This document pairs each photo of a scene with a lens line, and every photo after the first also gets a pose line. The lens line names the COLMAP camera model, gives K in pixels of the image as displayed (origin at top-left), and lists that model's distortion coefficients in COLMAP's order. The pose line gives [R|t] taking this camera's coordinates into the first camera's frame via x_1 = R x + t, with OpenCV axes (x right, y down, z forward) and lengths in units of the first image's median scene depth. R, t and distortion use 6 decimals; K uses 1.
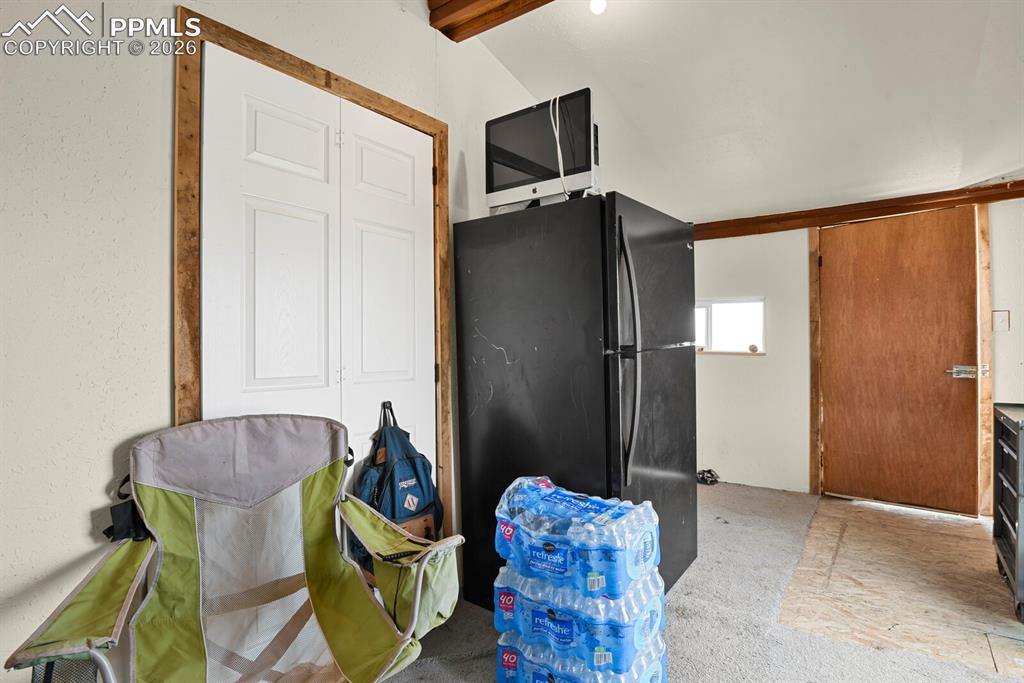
lens RADIAL K [[520.5, 0, 512.0], [0, 520.5, 341.5], [0, 0, 1]] dist [-0.028305, -0.000259]
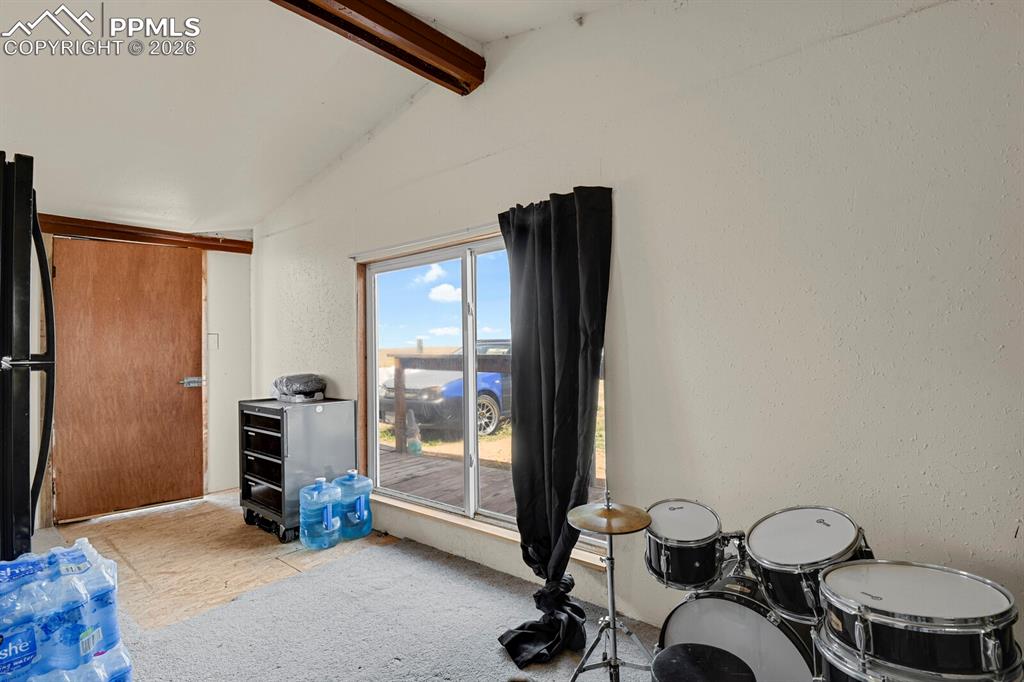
lens RADIAL K [[511.8, 0, 516.0], [0, 511.8, 345.6], [0, 0, 1]] dist [-0.003044, -0.000405]
pose [[0.066614, 0.024876, 0.997469, -0.288848], [0.013547, 0.999574, -0.025833, 0.013705], [-0.997687, 0.015233, 0.066248, 0.126947]]
